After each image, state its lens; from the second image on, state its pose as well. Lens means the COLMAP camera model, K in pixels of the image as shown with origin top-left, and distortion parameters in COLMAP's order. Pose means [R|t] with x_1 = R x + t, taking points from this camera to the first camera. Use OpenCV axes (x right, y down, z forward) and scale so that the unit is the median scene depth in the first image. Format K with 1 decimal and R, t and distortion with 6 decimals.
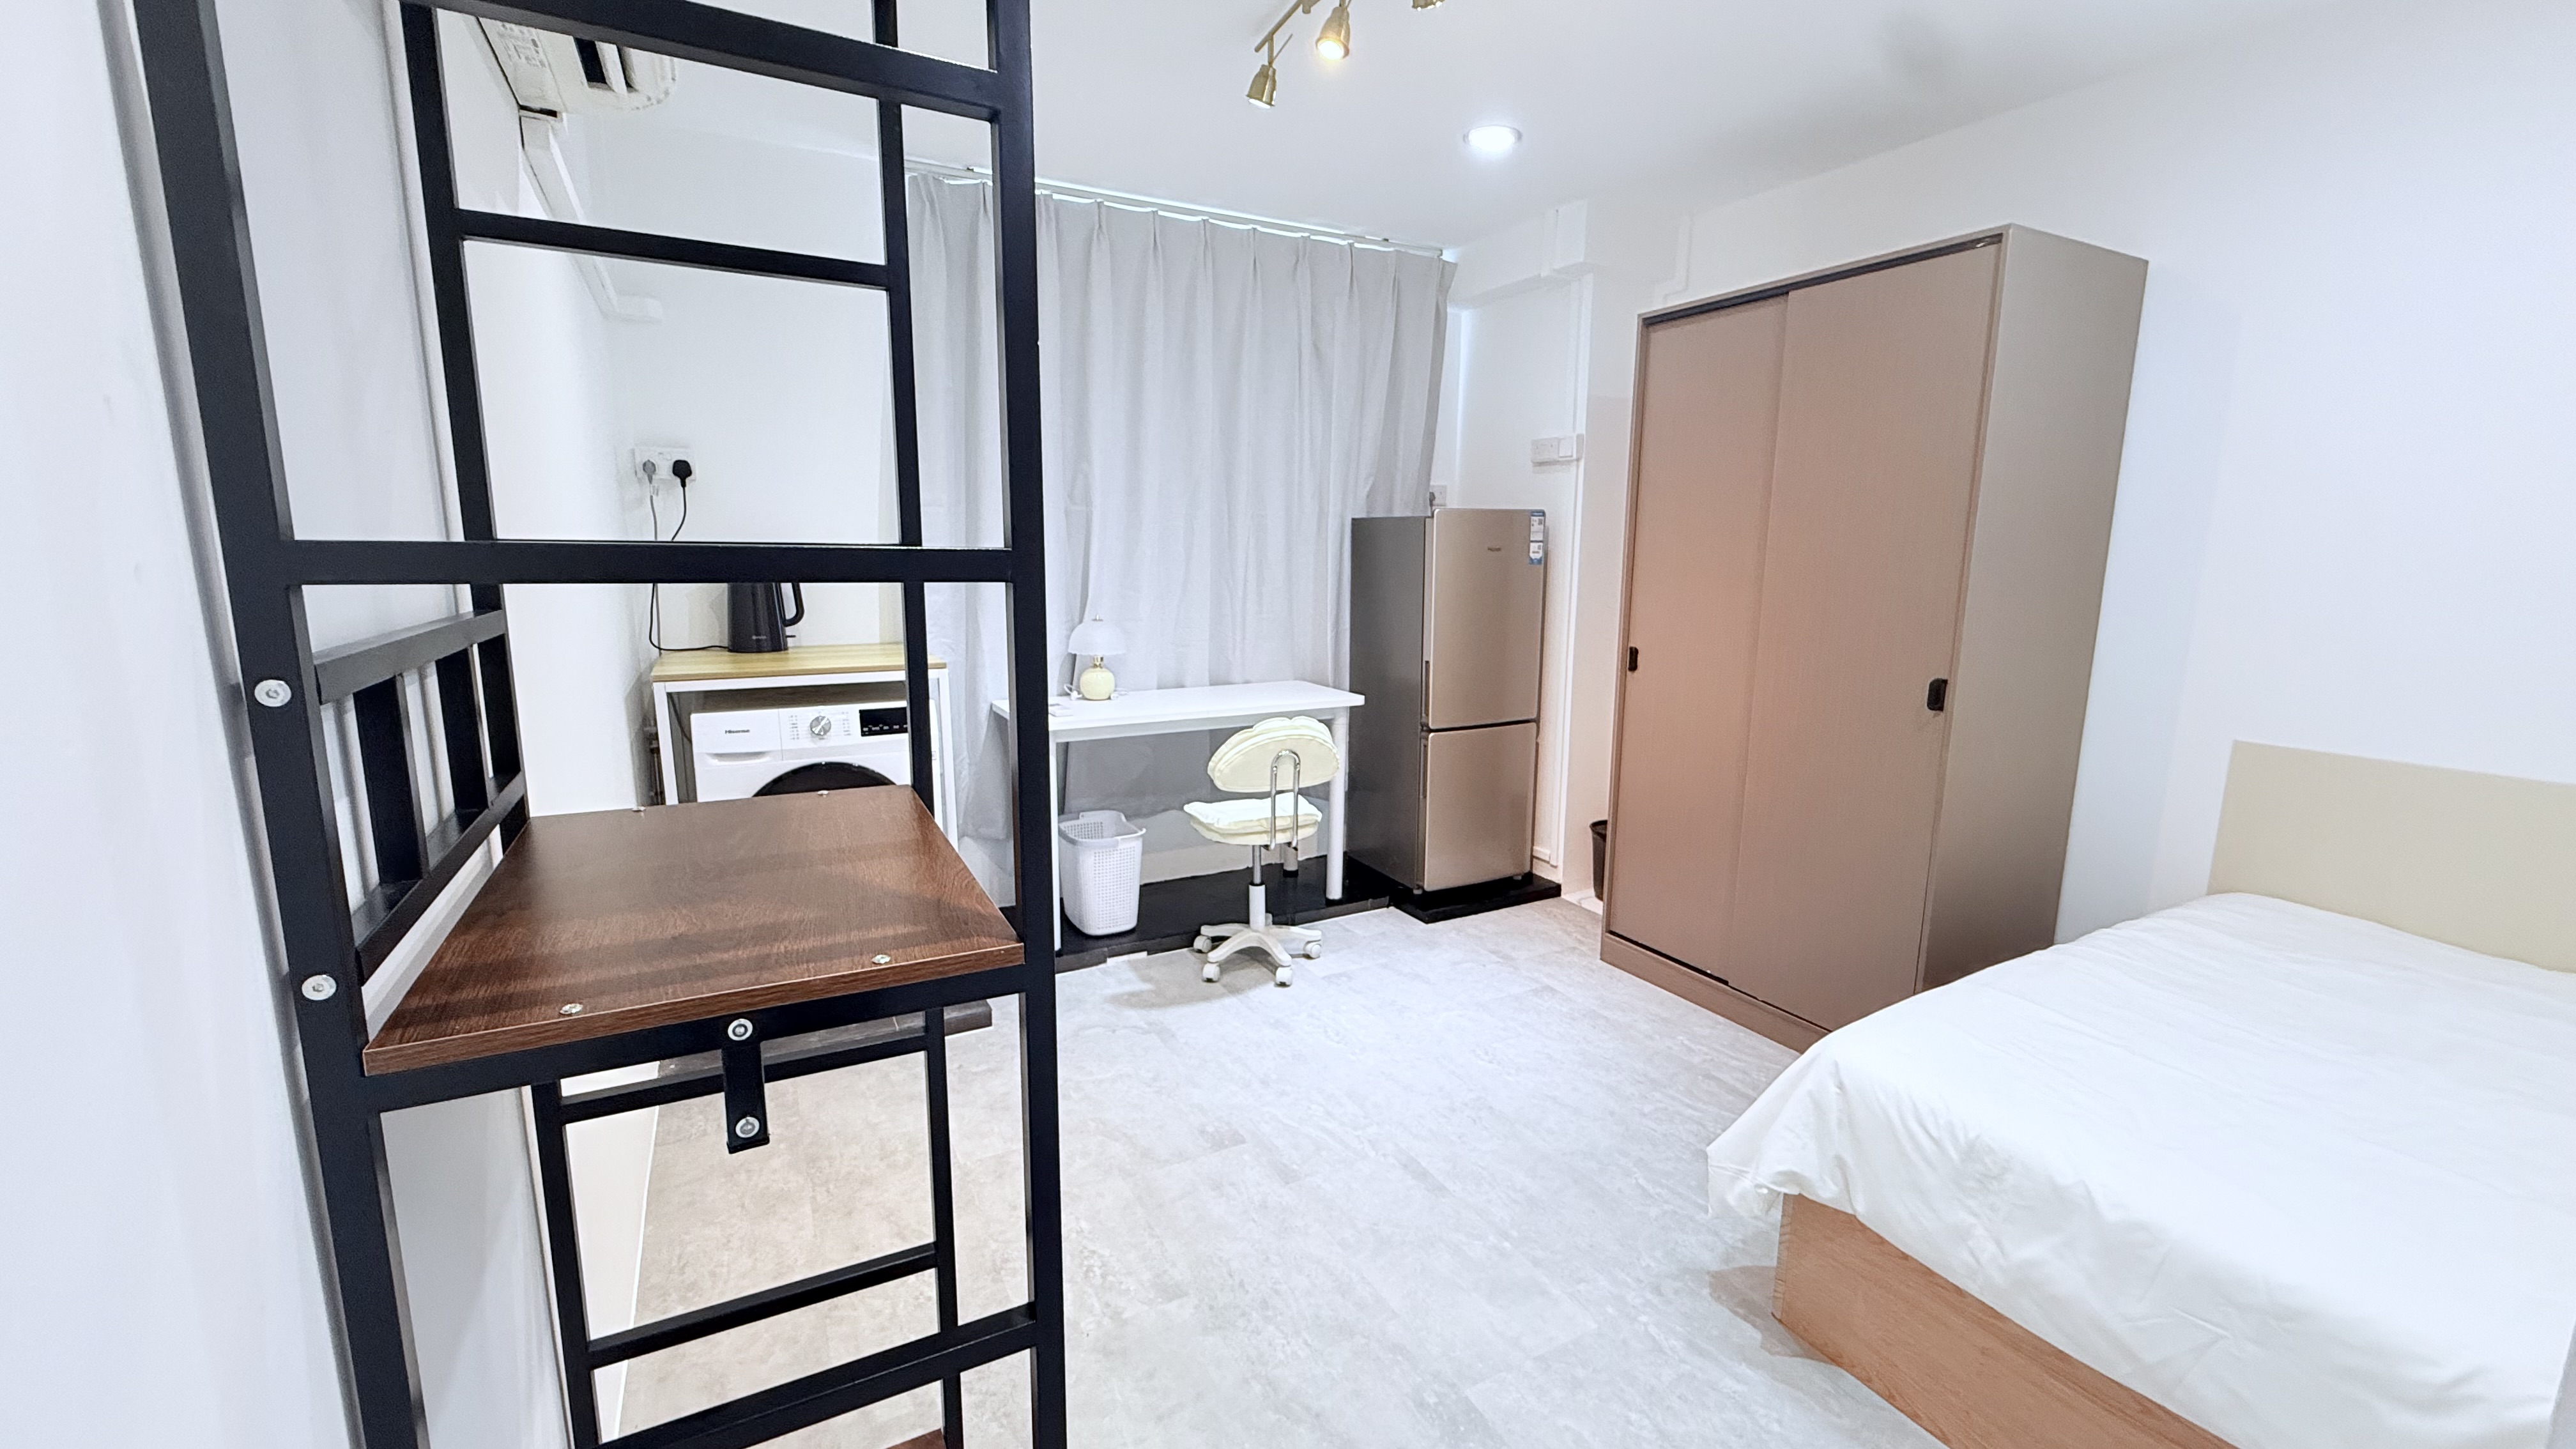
lens RADIAL K [[1022.0, 0, 1286.1], [0, 1022.0, 729.4], [0, 0, 1]] dist [-0.002018, -0.000162]
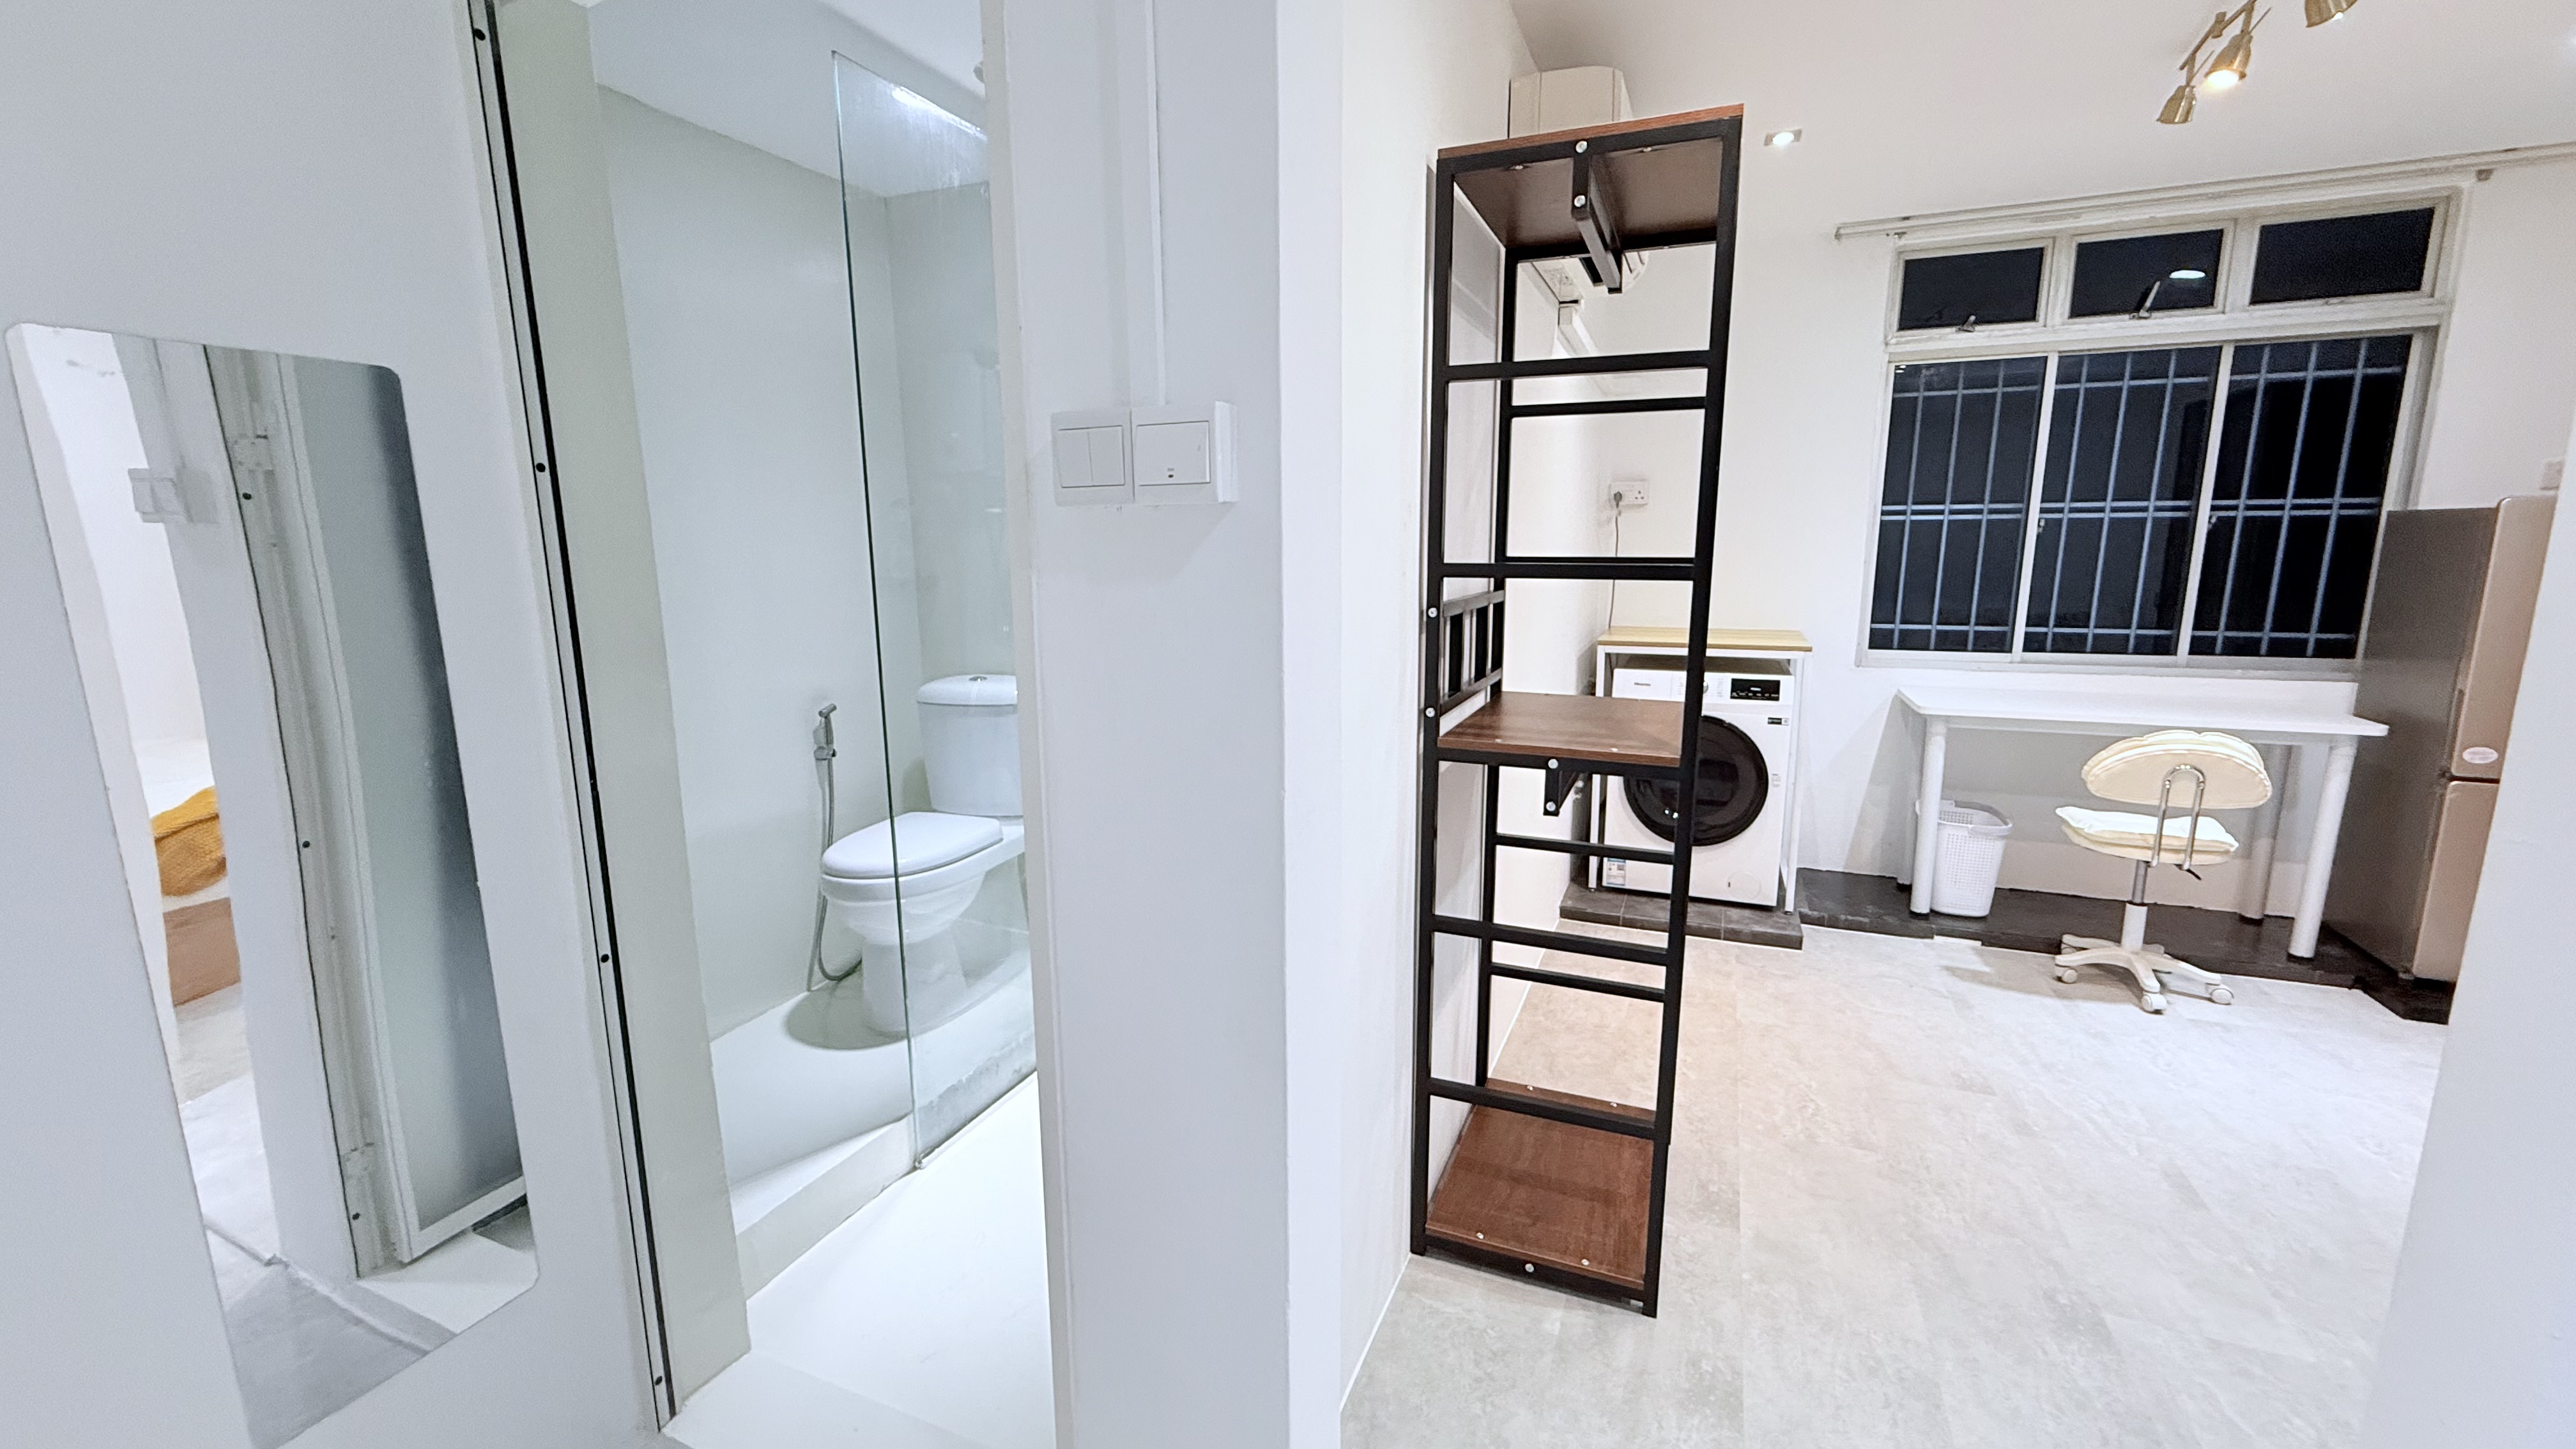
lens RADIAL K [[1022.0, 0, 1286.1], [0, 1022.0, 729.4], [0, 0, 1]] dist [-0.002018, -0.000162]
pose [[0.631373, 0.131412, -0.764264, 0.267369], [-0.125075, 0.989891, 0.066880, 0.037753], [0.765326, 0.053364, 0.641426, -0.306518]]
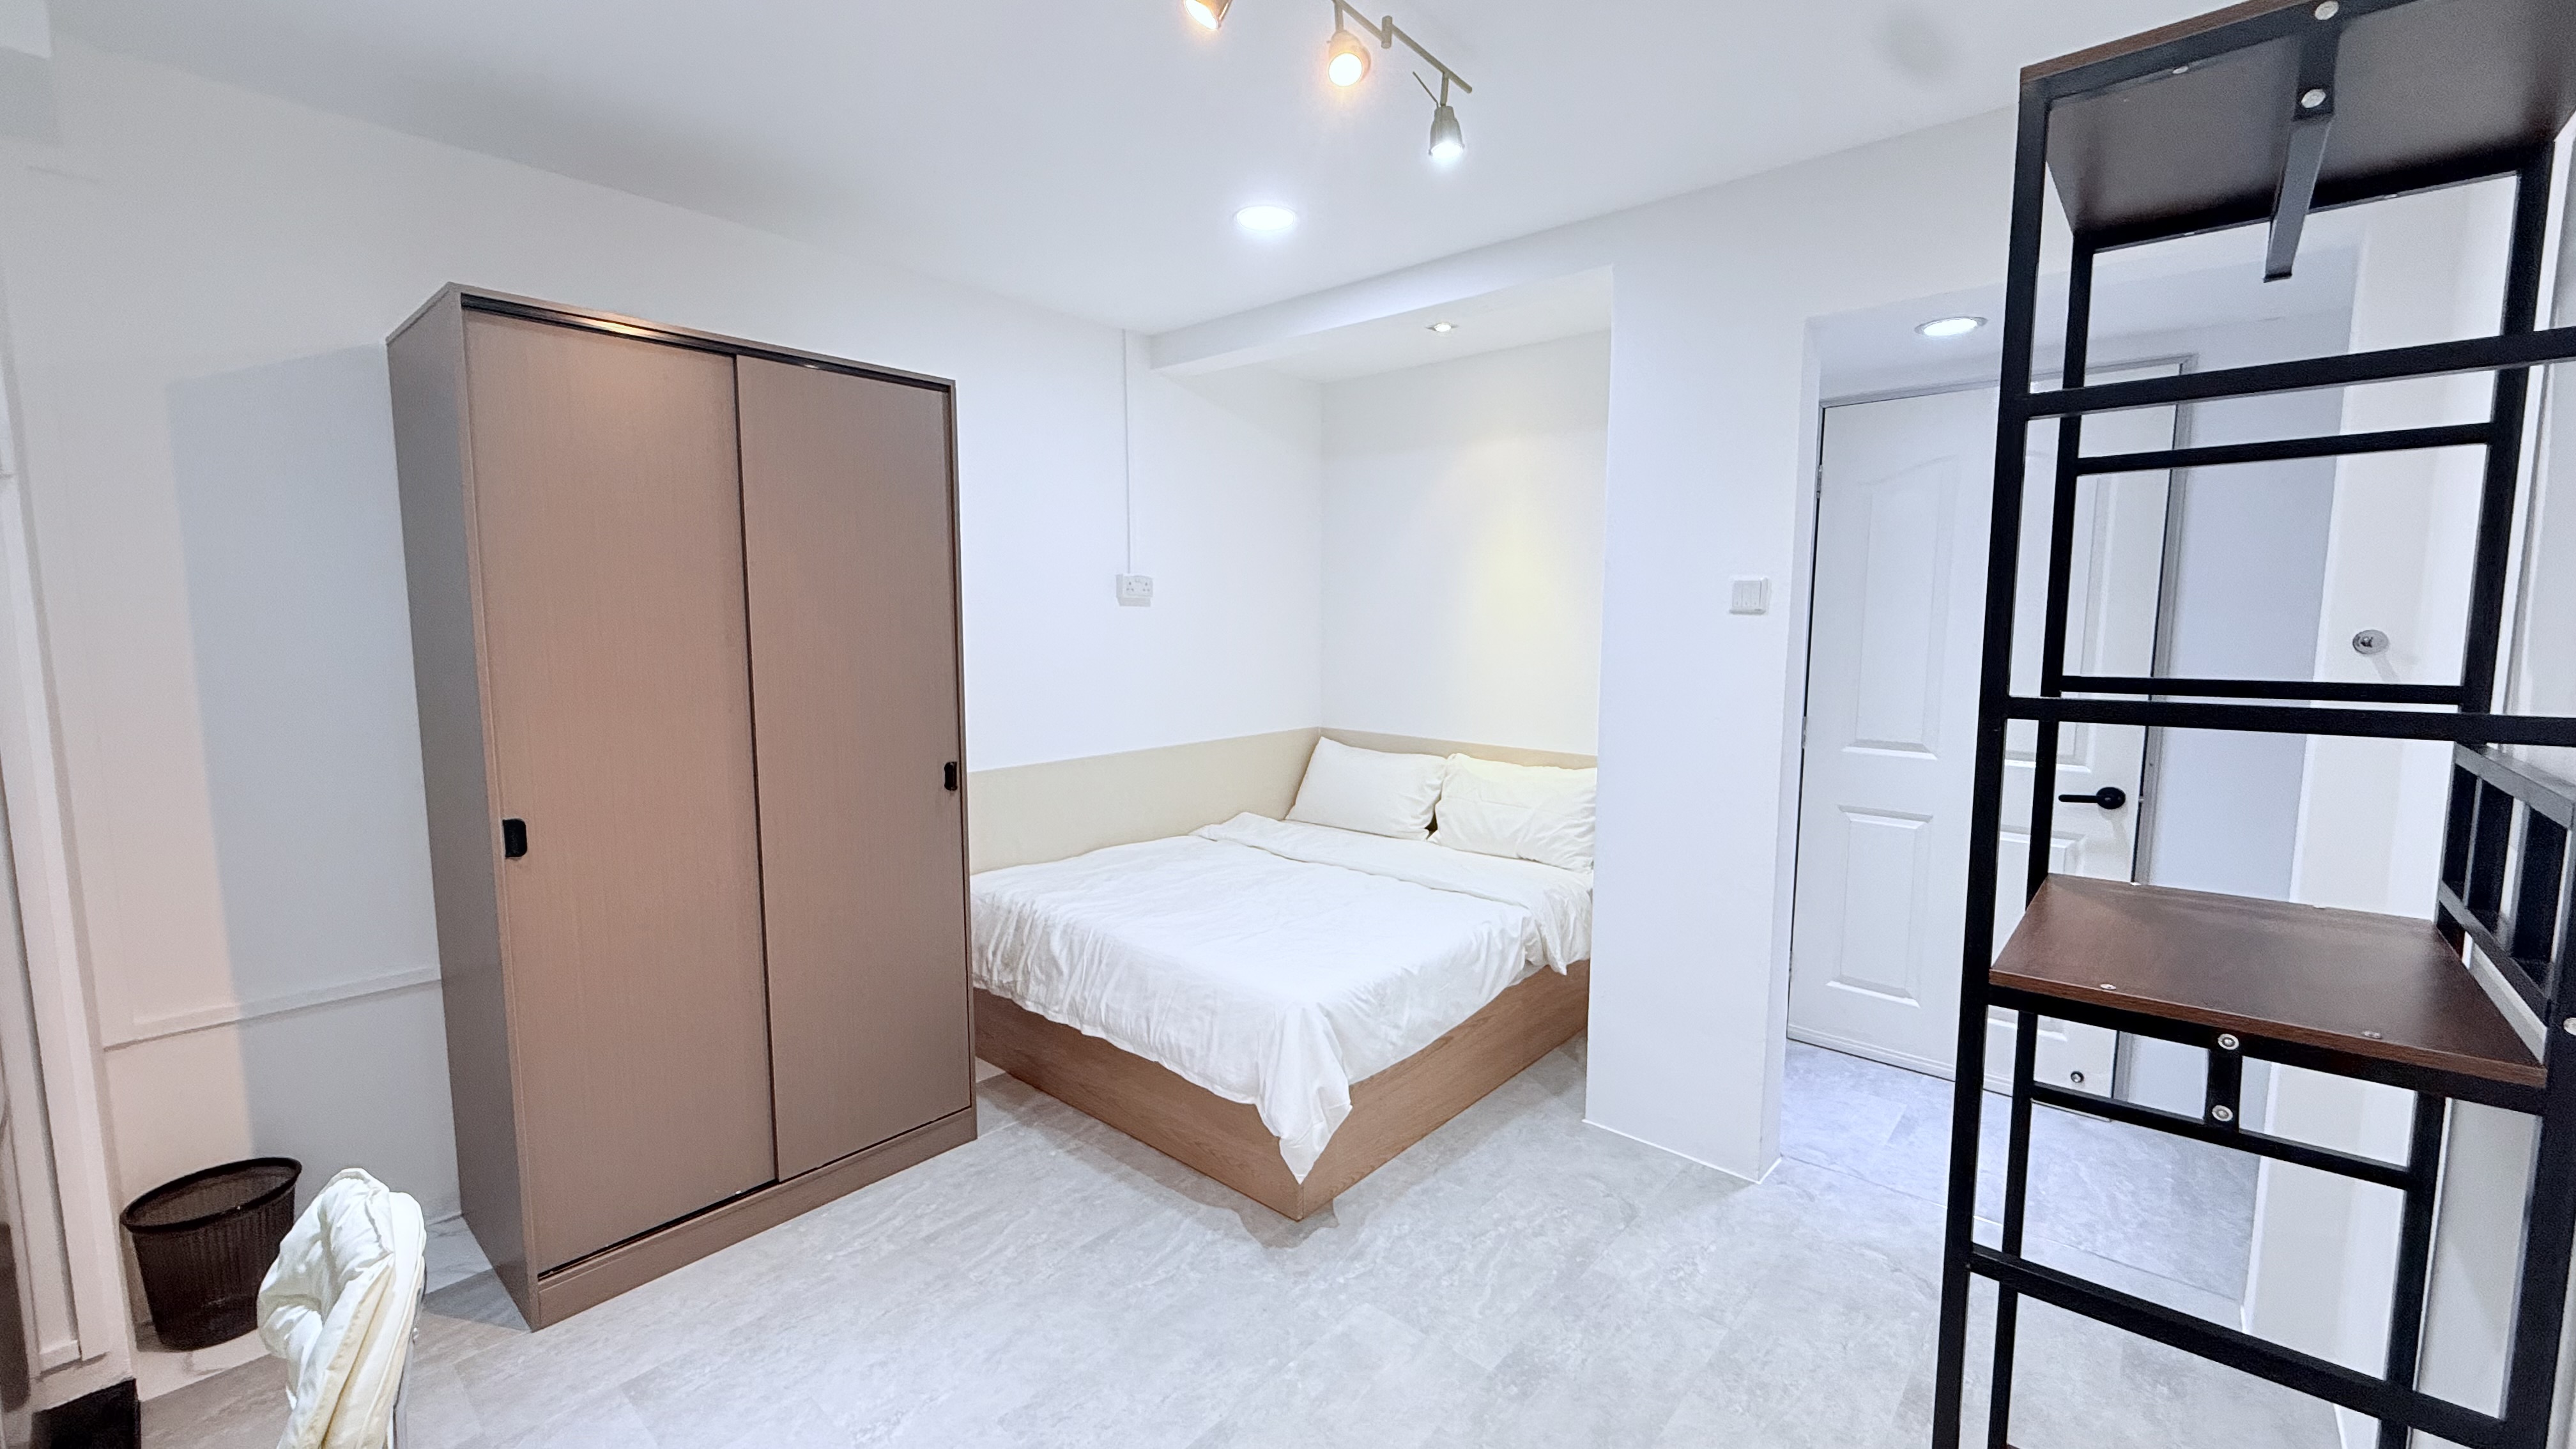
lens RADIAL K [[1037.4, 0, 1285.7], [0, 1037.4, 718.0], [0, 0, 1]] dist [0.010969, -0.000197]
pose [[-0.350483, -0.104595, 0.930710, -0.552550], [0.159631, 0.972532, 0.169408, -0.231970], [-0.922865, 0.207945, -0.324160, 1.019267]]
